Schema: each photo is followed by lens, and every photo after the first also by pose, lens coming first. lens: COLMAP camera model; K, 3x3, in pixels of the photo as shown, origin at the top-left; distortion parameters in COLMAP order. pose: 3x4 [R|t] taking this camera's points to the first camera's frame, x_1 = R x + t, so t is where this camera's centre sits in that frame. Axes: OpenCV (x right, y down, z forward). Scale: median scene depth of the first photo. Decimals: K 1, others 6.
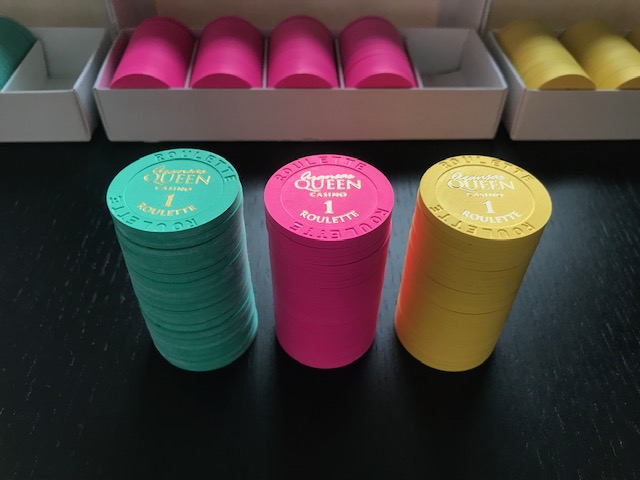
lens RADIAL K [[533.5, 0, 319.4], [0, 533.5, 238.6], [0, 0, 1]] dist [-0.016154, -0.027475]
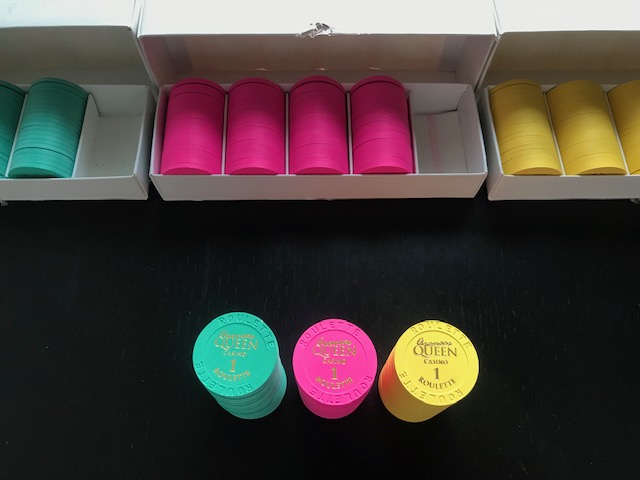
lens RADIAL K [[533.5, 0, 314.2], [0, 533.5, 220.1], [0, 0, 1]] dist [-0.016154, -0.027475]
pose [[0.999342, 0.018817, -0.031000, -0.001213], [-0.007667, 0.945150, 0.326545, -0.911044], [0.035445, -0.326093, 0.944673, -0.310310]]
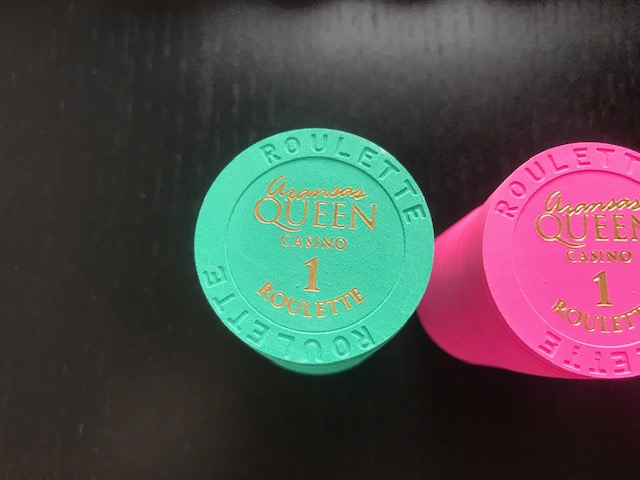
lens RADIAL K [[533.5, 0, 315.2], [0, 533.5, 234.0], [0, 0, 1]] dist [-0.016154, -0.027475]
pose [[0.999898, 0.001071, -0.014270, -0.248410], [0.007060, 0.830475, 0.557010, -0.379969], [0.012447, -0.557054, 0.830383, 0.519496]]
